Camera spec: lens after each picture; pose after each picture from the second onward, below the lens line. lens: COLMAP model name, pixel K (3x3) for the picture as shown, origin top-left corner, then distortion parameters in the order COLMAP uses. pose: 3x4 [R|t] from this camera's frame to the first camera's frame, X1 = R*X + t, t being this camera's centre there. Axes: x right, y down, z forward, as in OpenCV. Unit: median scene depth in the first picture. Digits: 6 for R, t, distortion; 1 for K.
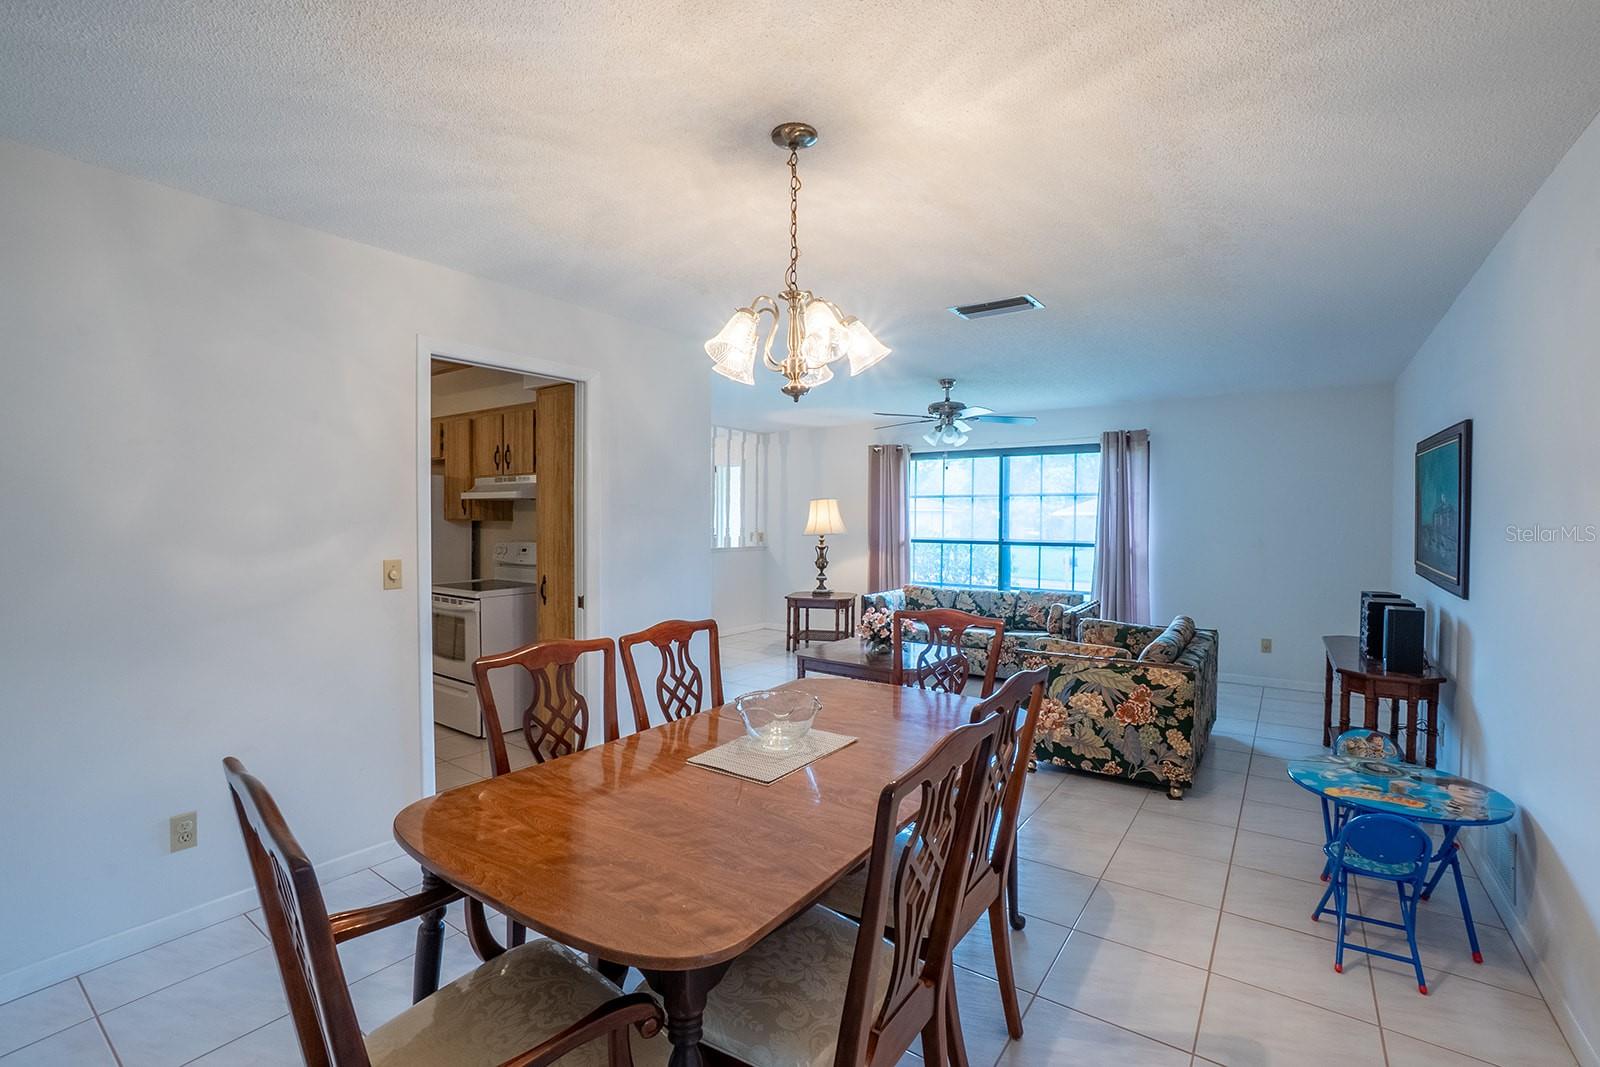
lens RADIAL K [[713.6, 0, 786.5], [0, 713.6, 524.8], [0, 0, 1]] dist [-0.050757, 0.000049]
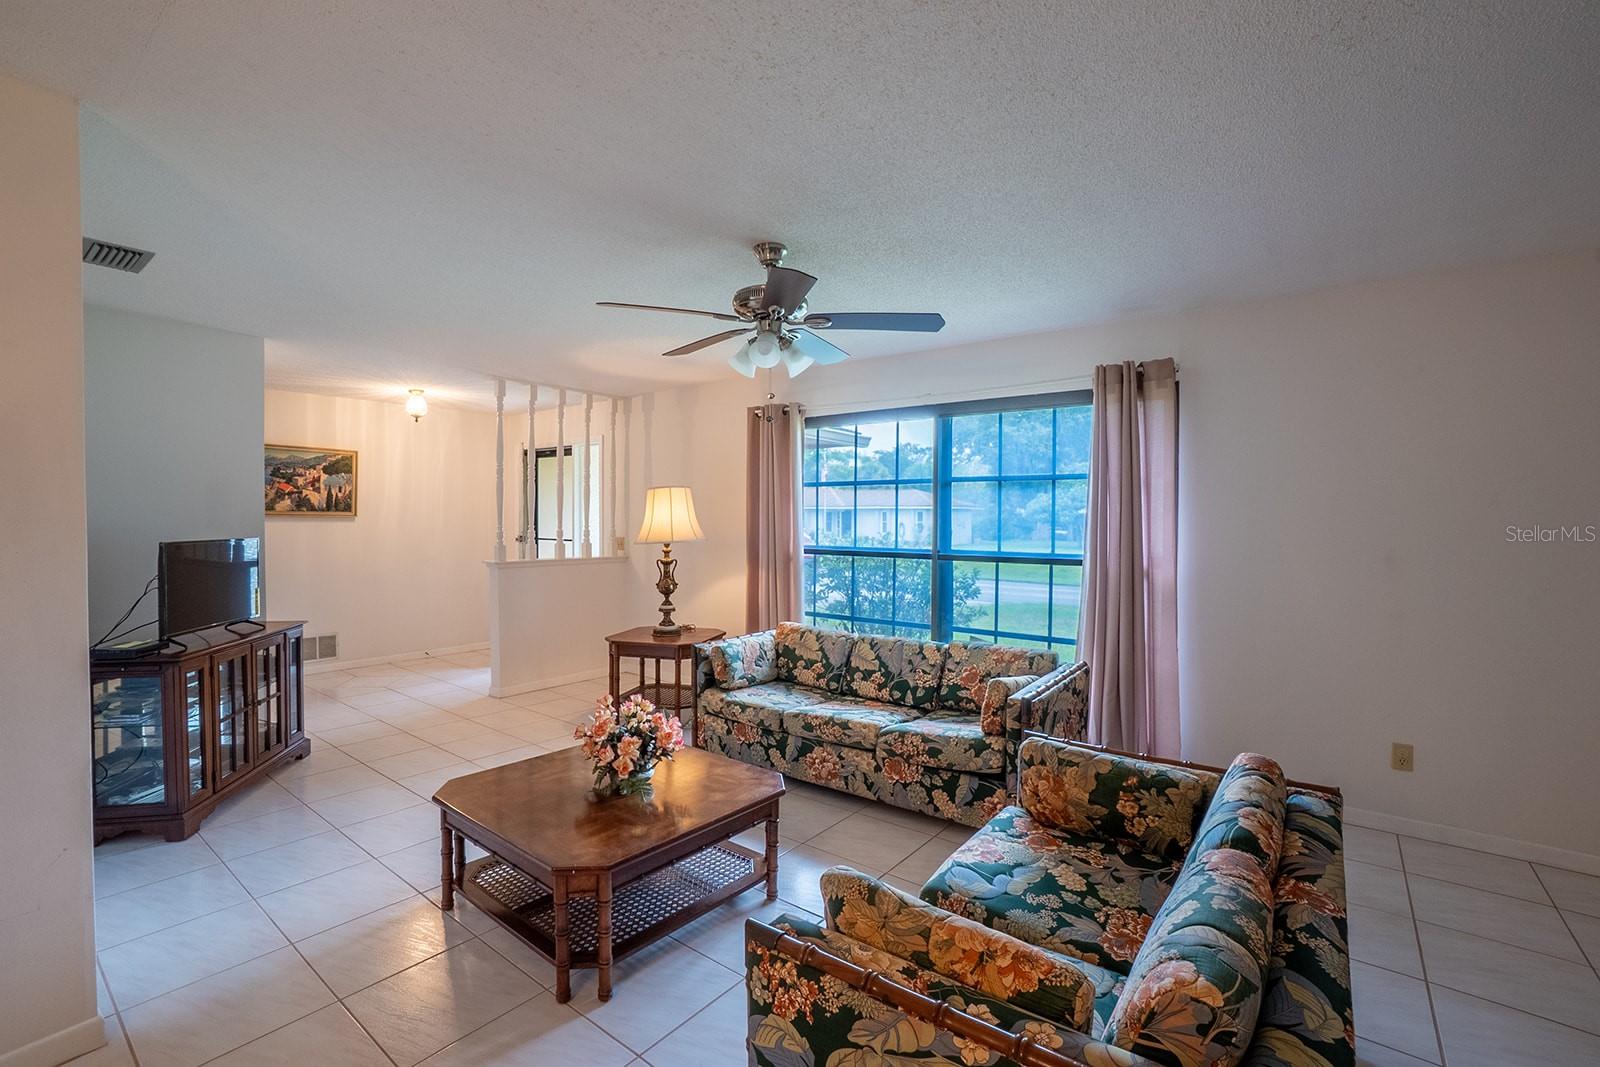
lens RADIAL K [[713.6, 0, 786.5], [0, 713.6, 524.8], [0, 0, 1]] dist [-0.050757, 0.000049]
pose [[0.999217, 0.000863, -0.039552, 0.209558], [-0.000834, 0.999999, 0.000748, -0.003039], [0.039553, -0.000715, 0.999217, 0.398030]]
